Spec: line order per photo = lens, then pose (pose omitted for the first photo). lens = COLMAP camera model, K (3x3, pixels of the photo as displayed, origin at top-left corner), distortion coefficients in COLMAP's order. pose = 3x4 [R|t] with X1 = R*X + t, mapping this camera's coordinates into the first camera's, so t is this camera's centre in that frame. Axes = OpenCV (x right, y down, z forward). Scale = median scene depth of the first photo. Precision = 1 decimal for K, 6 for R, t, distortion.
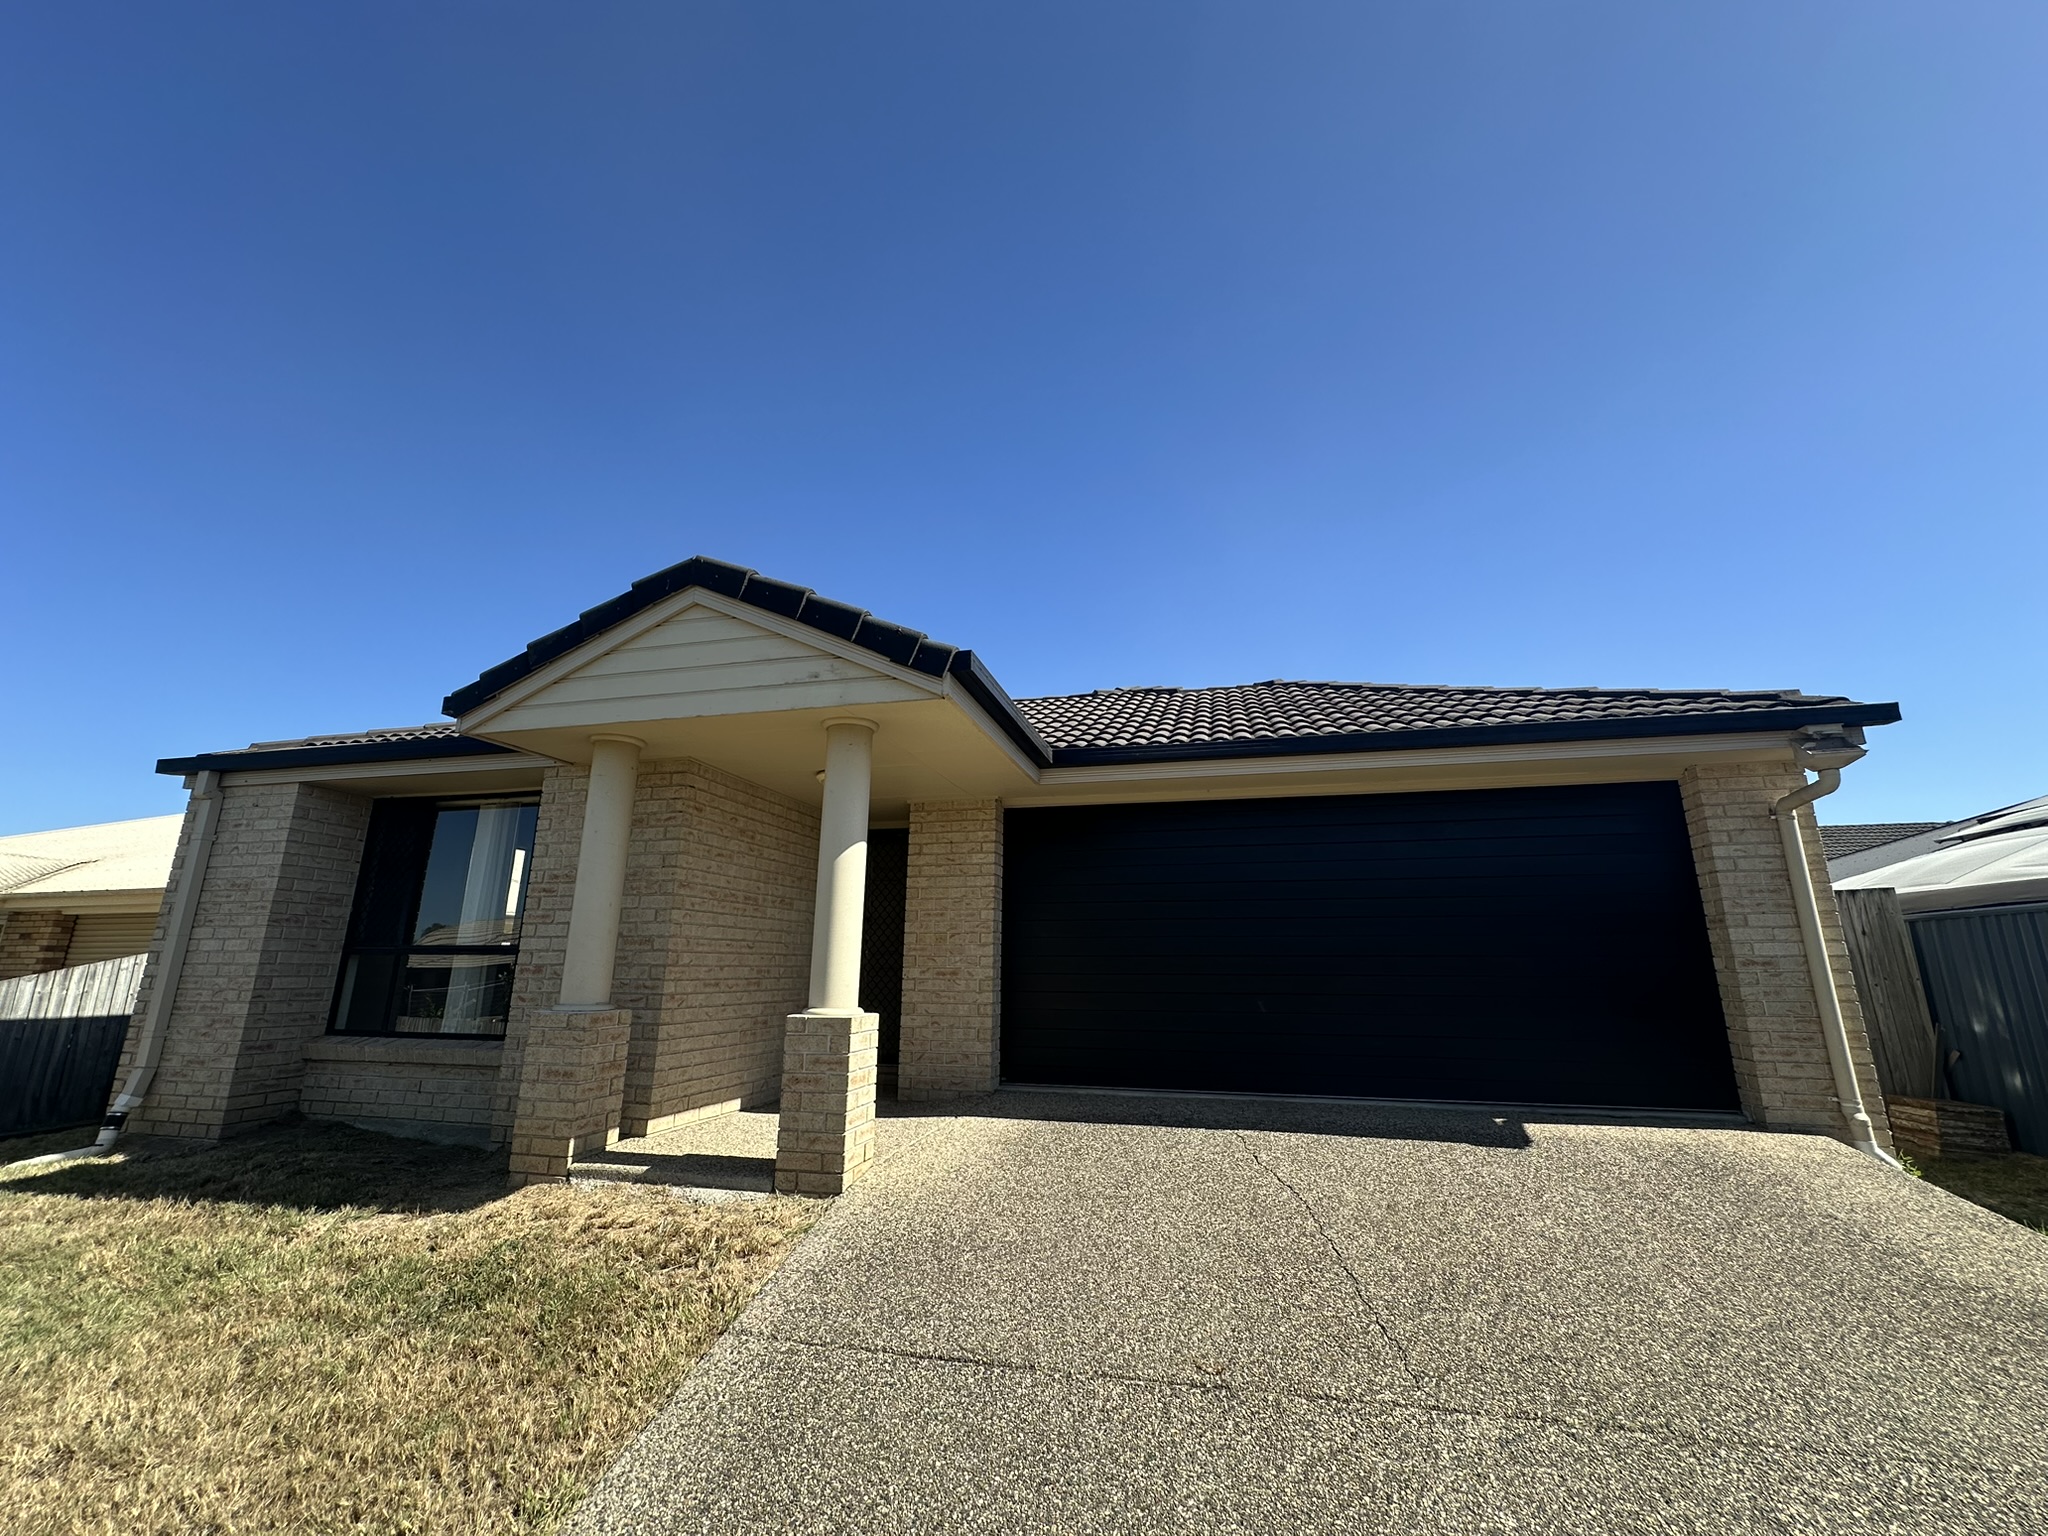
lens RADIAL K [[817.4, 0, 1026.2], [0, 817.4, 767.1], [0, 0, 1]] dist [-0.006760, 0.003976]
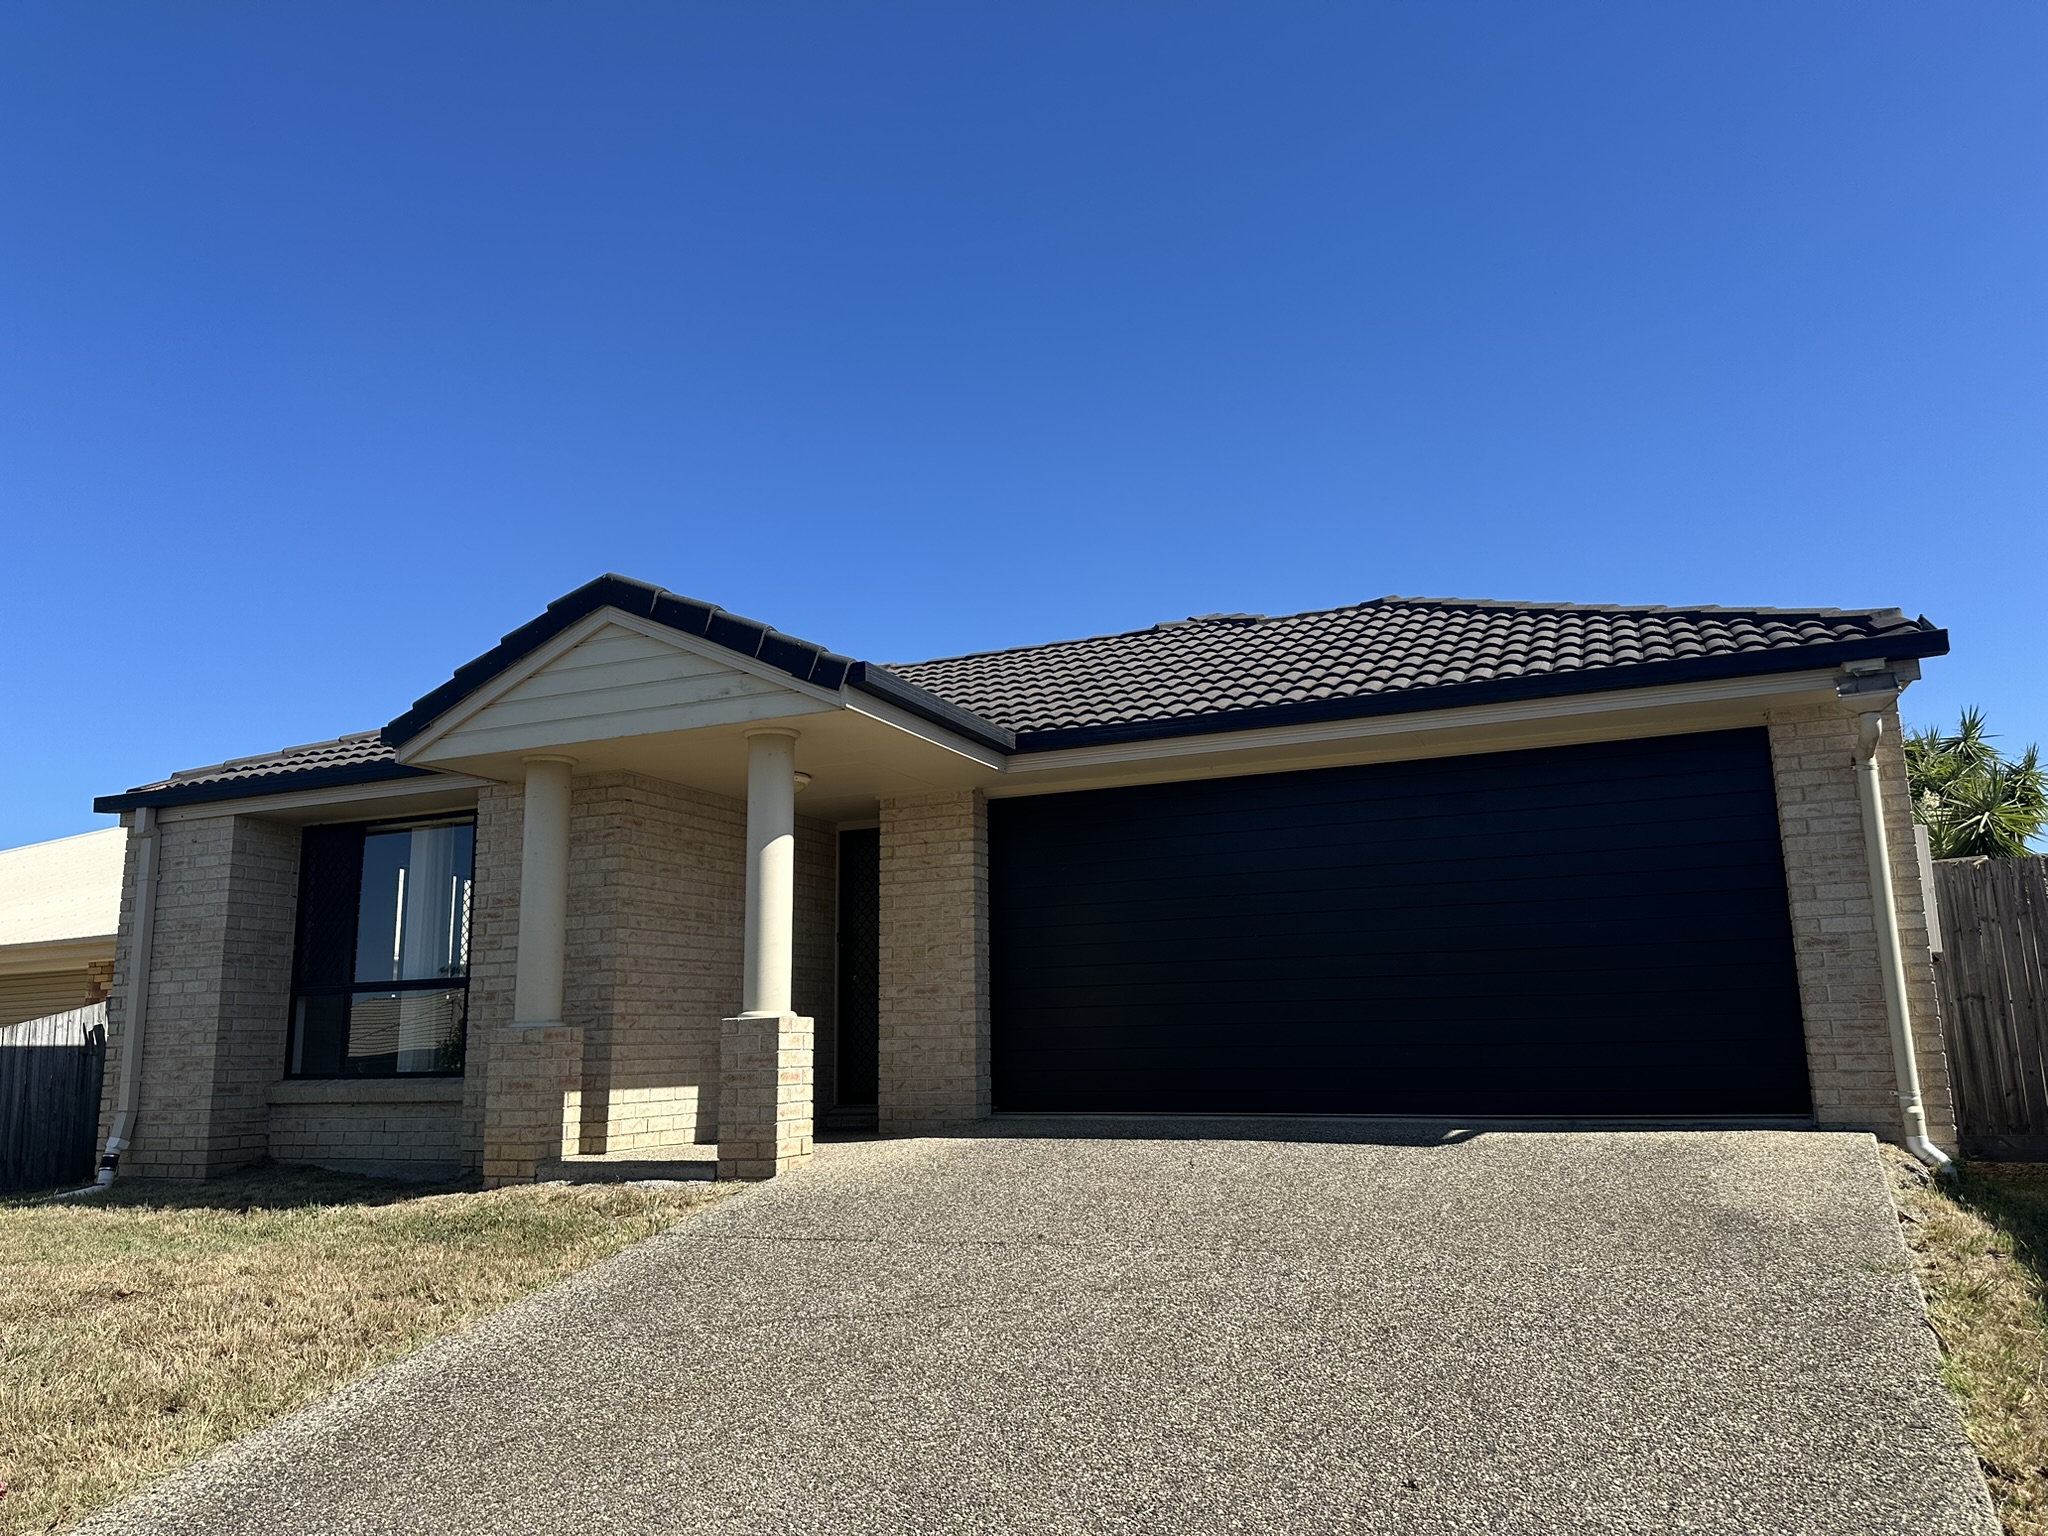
lens RADIAL K [[1425.6, 0, 1031.6], [0, 1425.6, 776.0], [0, 0, 1]] dist [0.057342, -0.057085]
pose [[0.986472, -0.056318, -0.153955, 0.349227], [0.065195, 0.996452, 0.053232, -0.069833], [0.150411, -0.062549, 0.986643, -0.638801]]
